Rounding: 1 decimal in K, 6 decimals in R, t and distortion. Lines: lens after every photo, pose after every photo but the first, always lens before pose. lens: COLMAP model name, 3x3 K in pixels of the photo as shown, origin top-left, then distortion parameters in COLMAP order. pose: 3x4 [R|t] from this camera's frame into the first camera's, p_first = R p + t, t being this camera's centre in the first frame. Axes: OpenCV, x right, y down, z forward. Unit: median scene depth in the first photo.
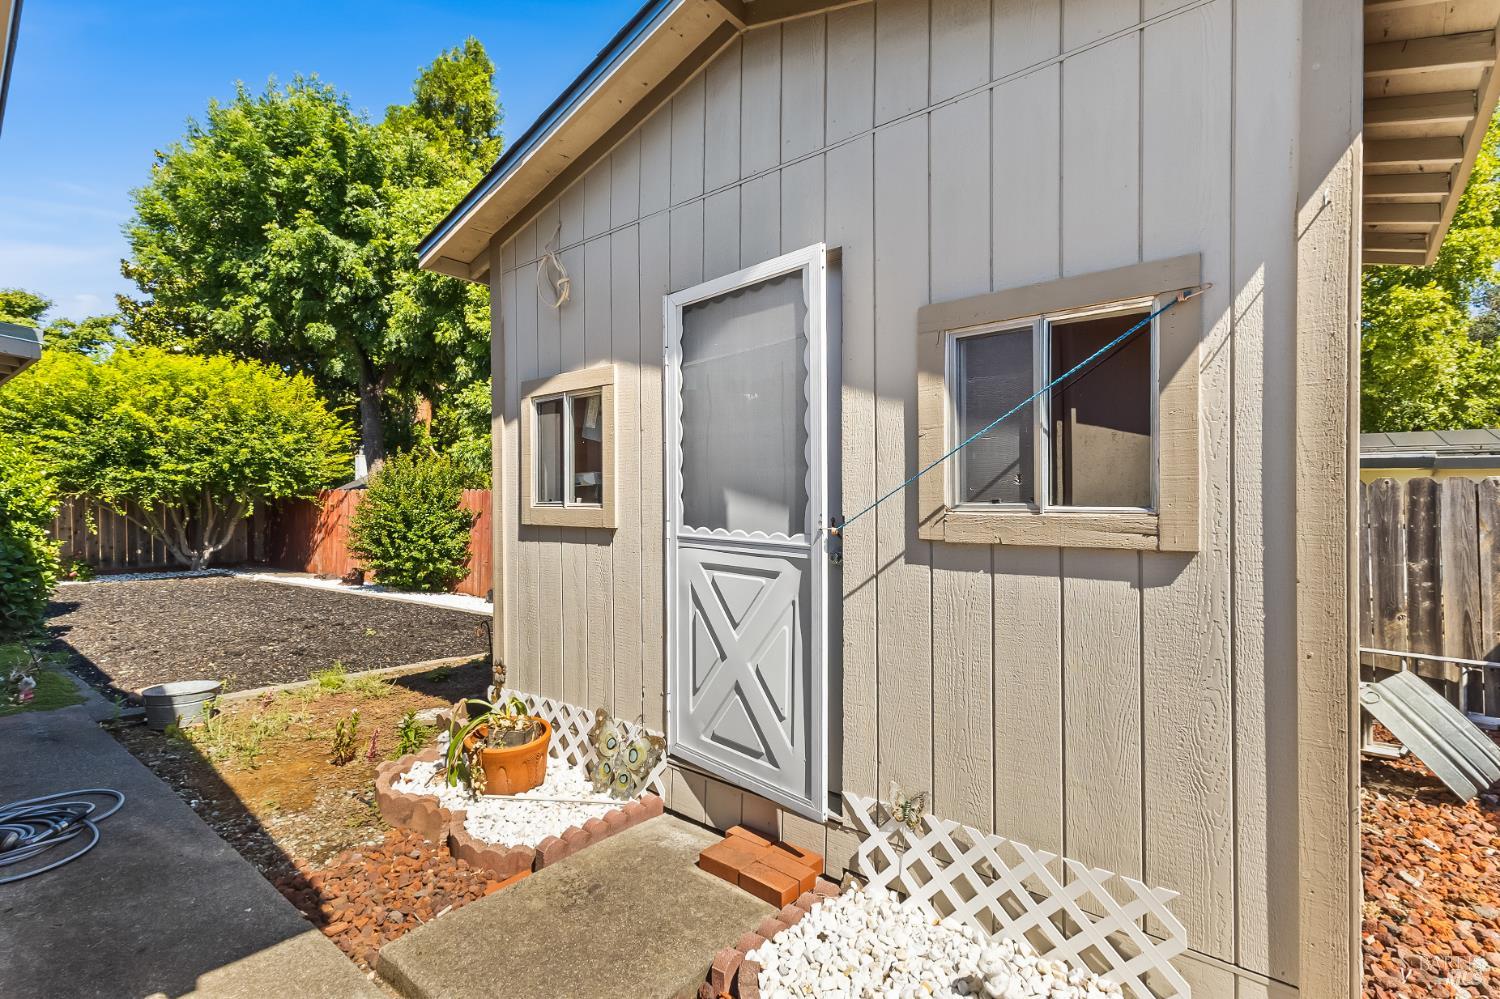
lens RADIAL K [[703.6, 0, 735.1], [0, 703.6, 504.0], [0, 0, 1]] dist [0.021353, -0.002173]
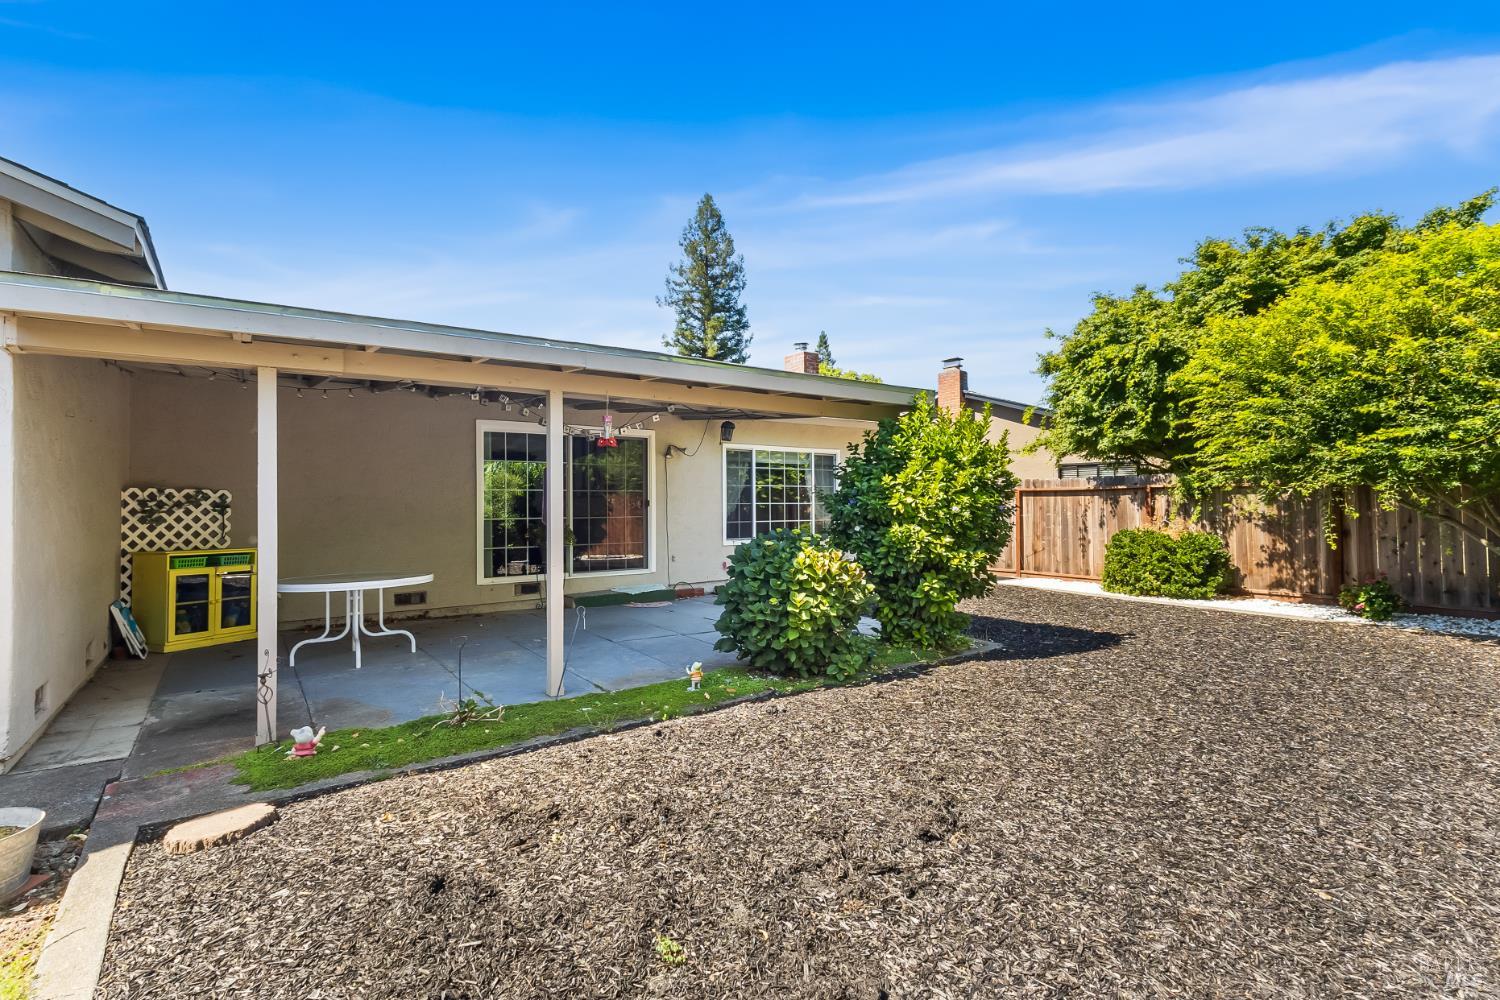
lens RADIAL K [[703.6, 0, 761.3], [0, 703.6, 501.9], [0, 0, 1]] dist [0.021353, -0.002173]
pose [[-0.244456, -0.007429, -0.969632, -0.125284], [0.002867, 0.999961, -0.008384, 0.003652], [0.969656, -0.004829, -0.244425, 0.562053]]
